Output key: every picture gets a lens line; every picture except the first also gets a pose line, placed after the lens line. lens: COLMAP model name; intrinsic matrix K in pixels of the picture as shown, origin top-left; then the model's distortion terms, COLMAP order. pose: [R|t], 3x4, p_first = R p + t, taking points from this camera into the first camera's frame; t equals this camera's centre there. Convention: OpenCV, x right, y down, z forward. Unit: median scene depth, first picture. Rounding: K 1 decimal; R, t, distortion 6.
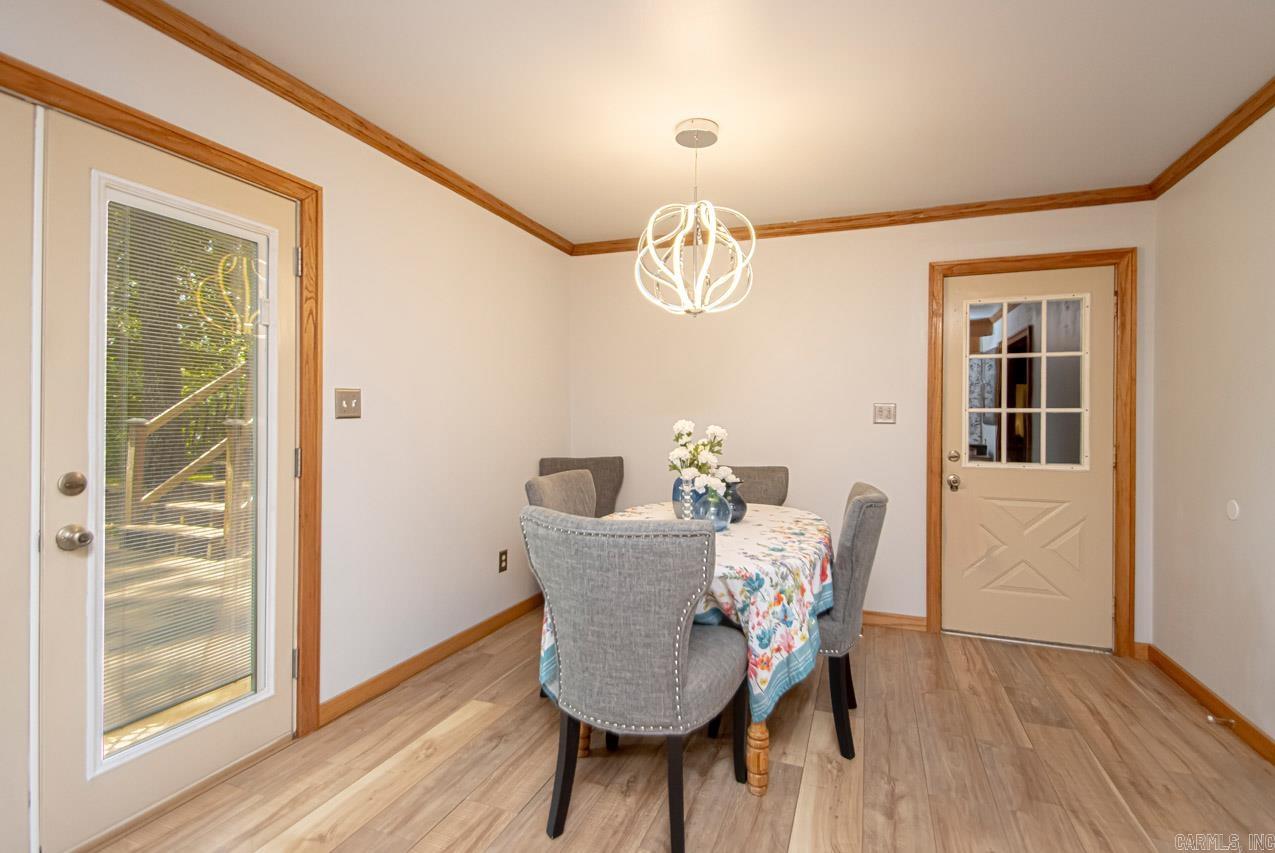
lens RADIAL K [[590.3, 0, 632.2], [0, 590.3, 423.3], [0, 0, 1]] dist [0.005064, 0.000292]
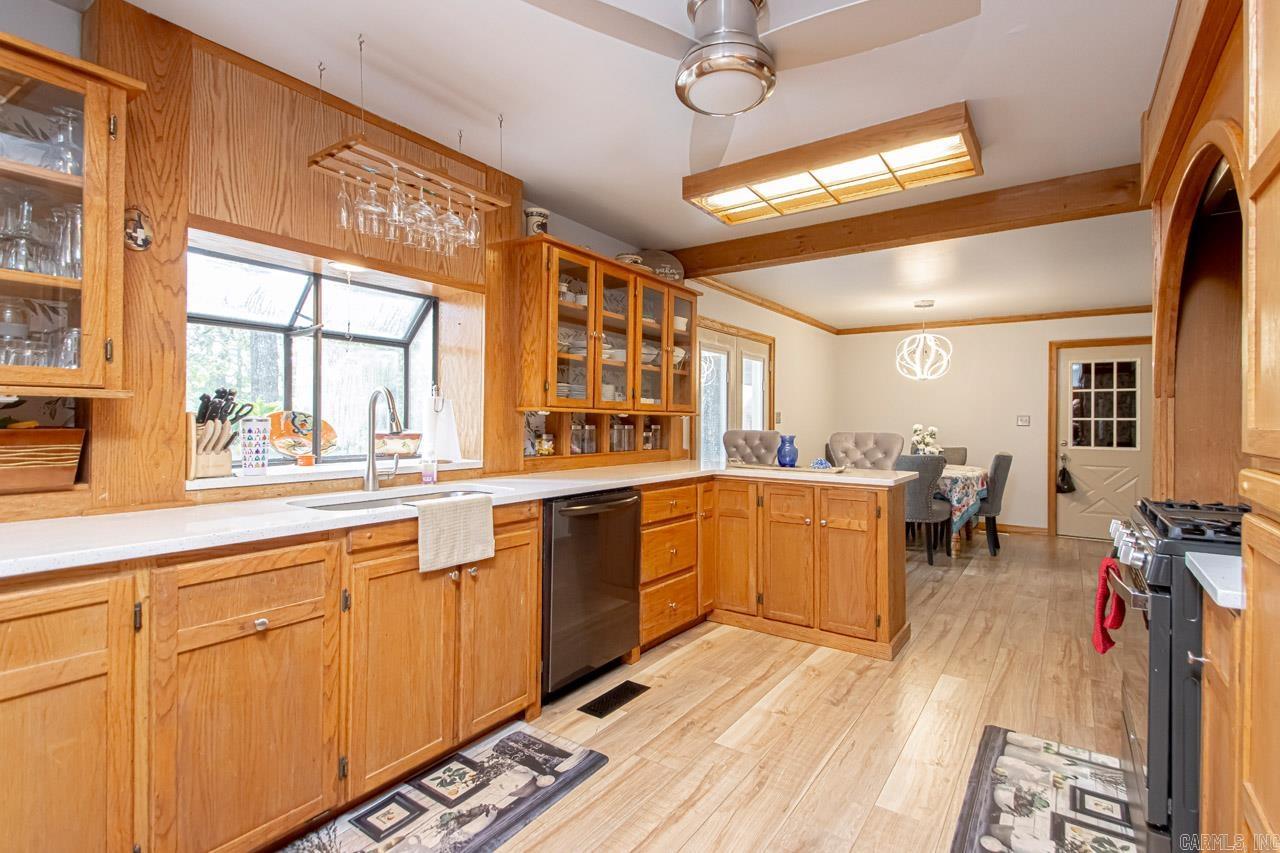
lens RADIAL K [[592.6, 0, 650.9], [0, 592.6, 419.1], [0, 0, 1]] dist [0.005064, 0.000292]
pose [[0.972784, -0.002880, -0.231695, -0.396085], [-0.002427, 0.999741, -0.022616, 0.030078], [0.231700, 0.022562, 0.972526, -1.525211]]
